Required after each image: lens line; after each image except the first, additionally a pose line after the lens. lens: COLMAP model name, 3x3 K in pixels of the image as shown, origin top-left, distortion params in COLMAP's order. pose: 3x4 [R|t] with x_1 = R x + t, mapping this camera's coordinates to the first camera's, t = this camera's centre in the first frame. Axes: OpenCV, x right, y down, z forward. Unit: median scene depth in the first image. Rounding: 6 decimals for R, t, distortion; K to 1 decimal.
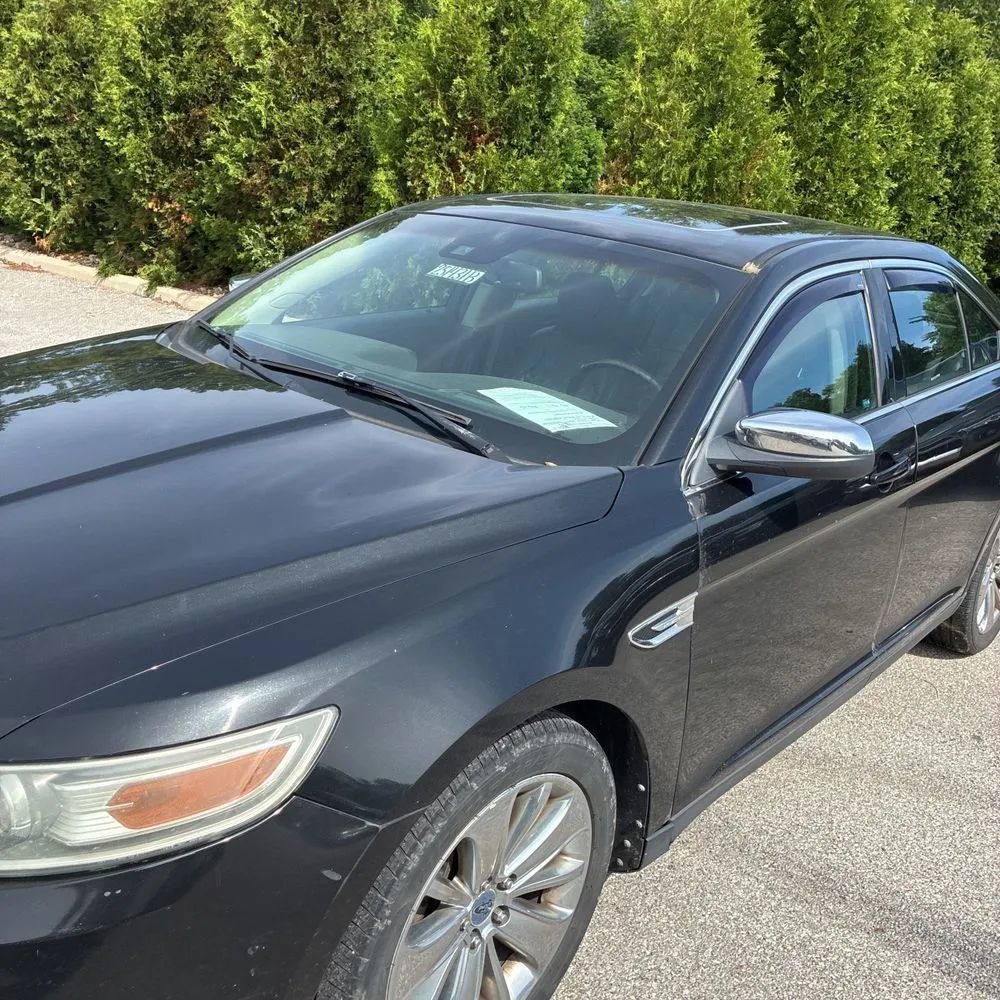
lens RADIAL K [[1002.1, 0, 510.7], [0, 1002.1, 531.4], [0, 0, 1]] dist [0.046243, -0.044225]
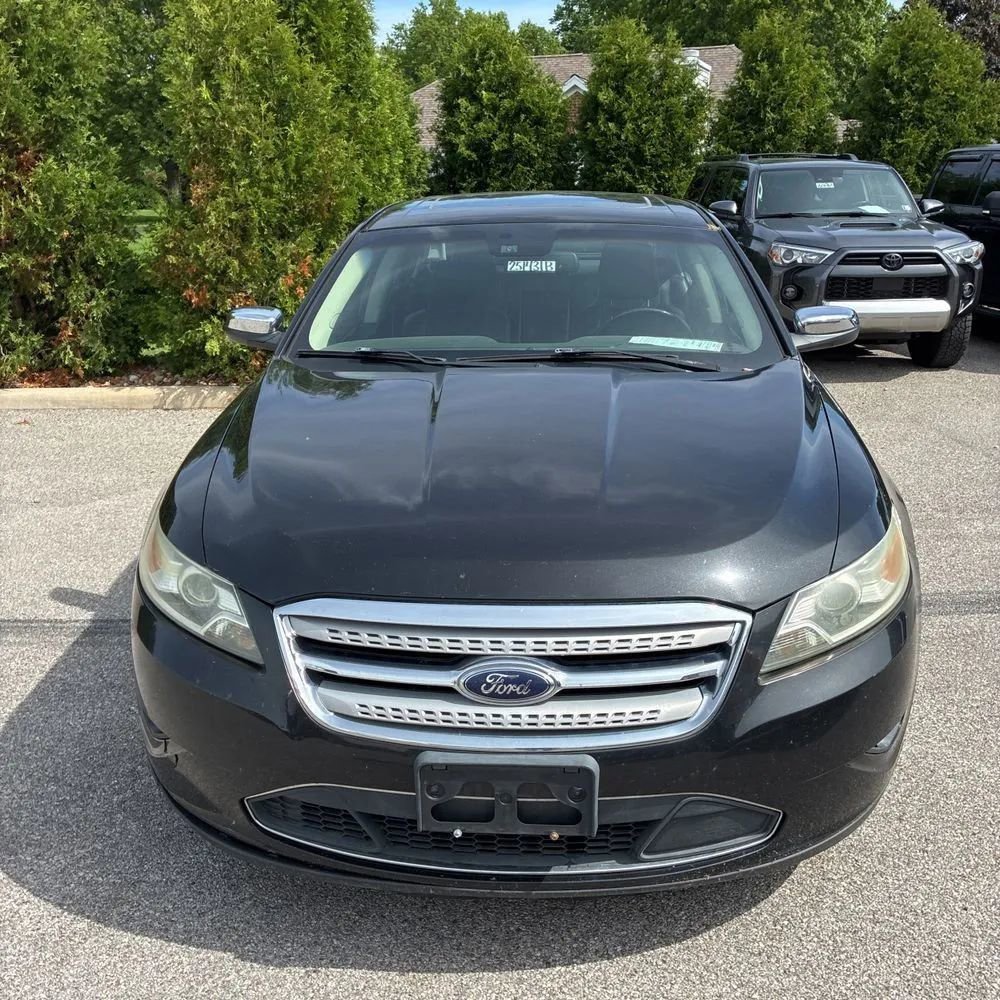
lens RADIAL K [[1002.1, 0, 510.7], [0, 1002.1, 531.4], [0, 0, 1]] dist [0.046243, -0.044225]
pose [[0.768639, -0.311104, 0.558935, -0.321493], [0.298617, 0.947227, 0.116573, -0.033611], [-0.565705, 0.077305, 0.820976, -0.002017]]
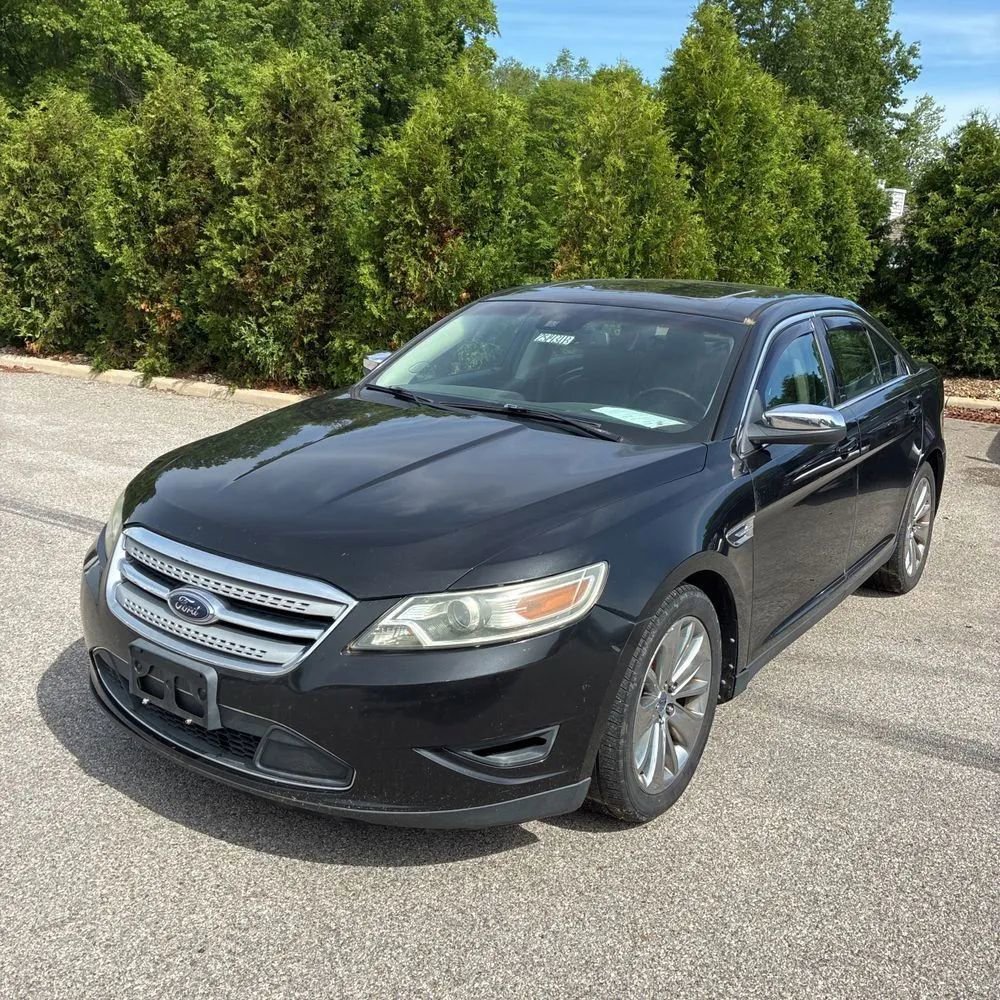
lens RADIAL K [[1018.7, 0, 505.5], [0, 1018.7, 520.9], [0, 0, 1]] dist [0.025801, -0.003357]
pose [[0.991927, -0.085107, 0.094004, -0.103068], [0.092346, 0.992857, -0.075547, 0.043372], [-0.086903, 0.083618, 0.992701, -0.170185]]
